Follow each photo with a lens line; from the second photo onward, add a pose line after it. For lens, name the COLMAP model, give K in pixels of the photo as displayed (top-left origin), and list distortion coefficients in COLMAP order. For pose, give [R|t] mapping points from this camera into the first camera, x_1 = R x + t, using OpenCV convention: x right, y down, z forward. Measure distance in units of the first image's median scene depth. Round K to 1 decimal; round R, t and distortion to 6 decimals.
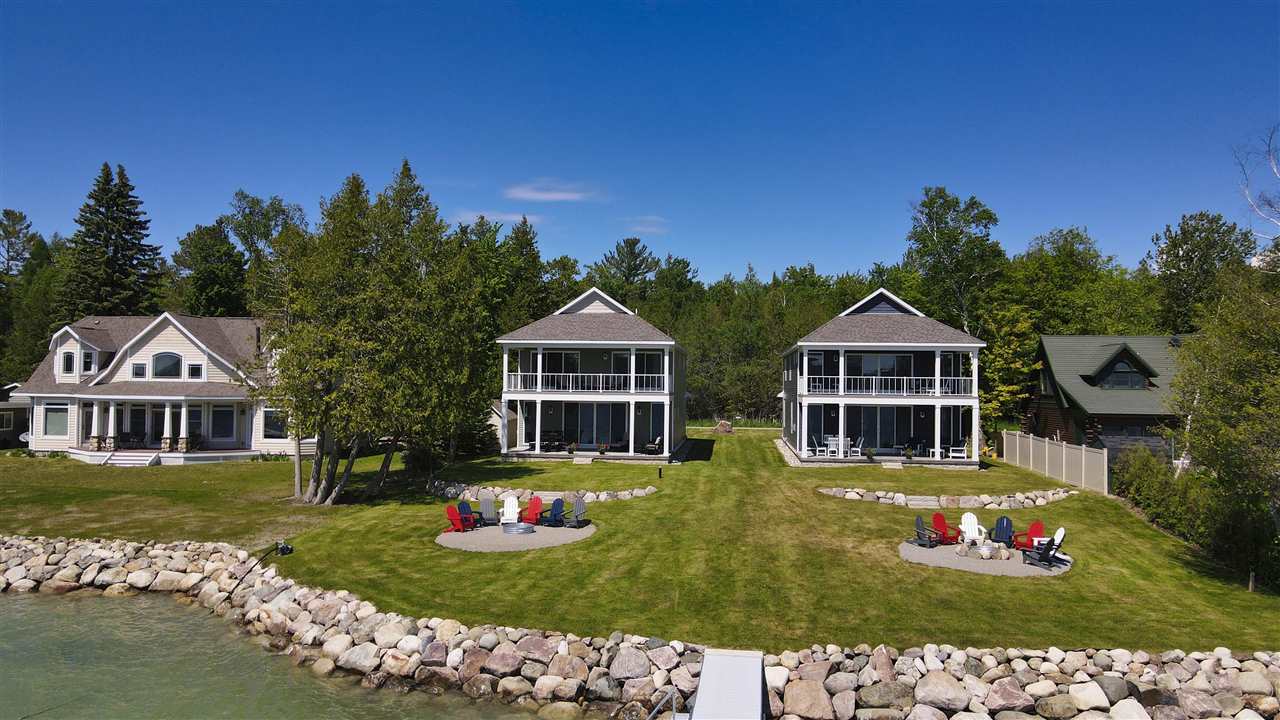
lens RADIAL K [[944.3, 0, 633.7], [0, 944.3, 362.0], [0, 0, 1]] dist [-0.011145, 0.062138]
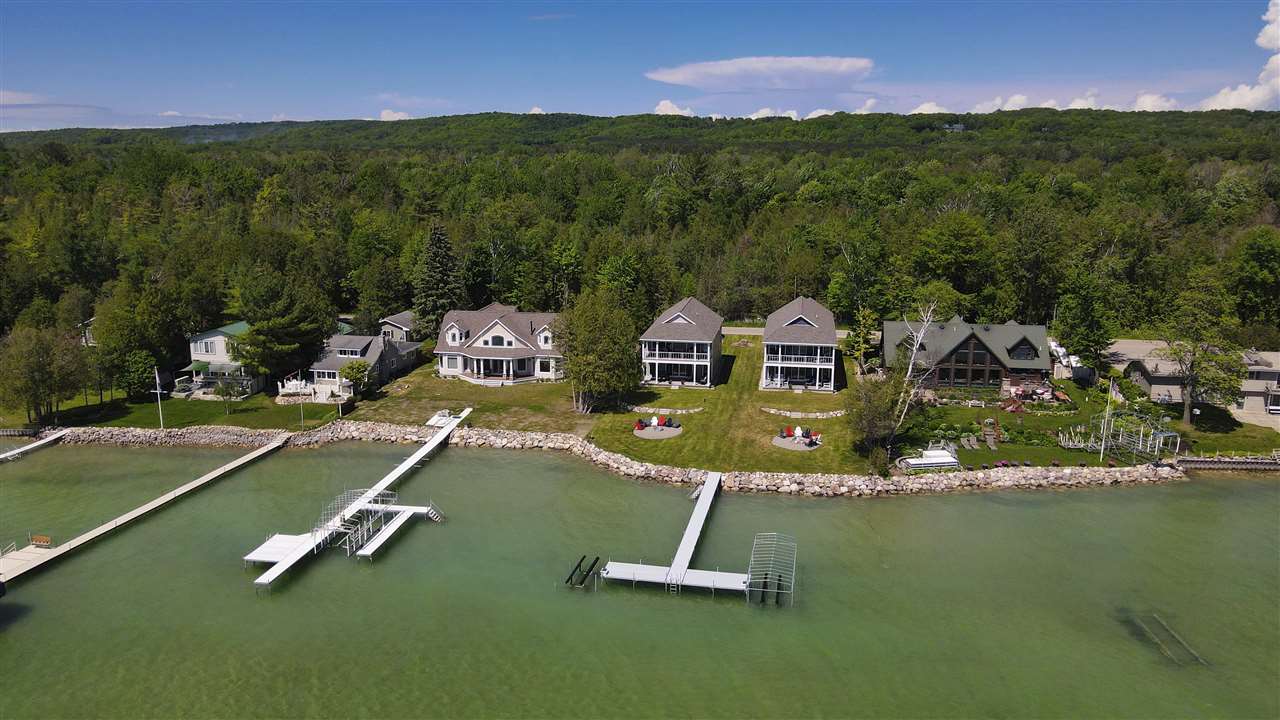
lens RADIAL K [[944.3, 0, 633.7], [0, 944.3, 362.0], [0, 0, 1]] dist [-0.011145, 0.062138]
pose [[0.997464, 0.004091, -0.071059, 0.014388], [0.012749, 0.971933, 0.234912, -0.536452], [0.070026, -0.235222, 0.969416, -1.383800]]
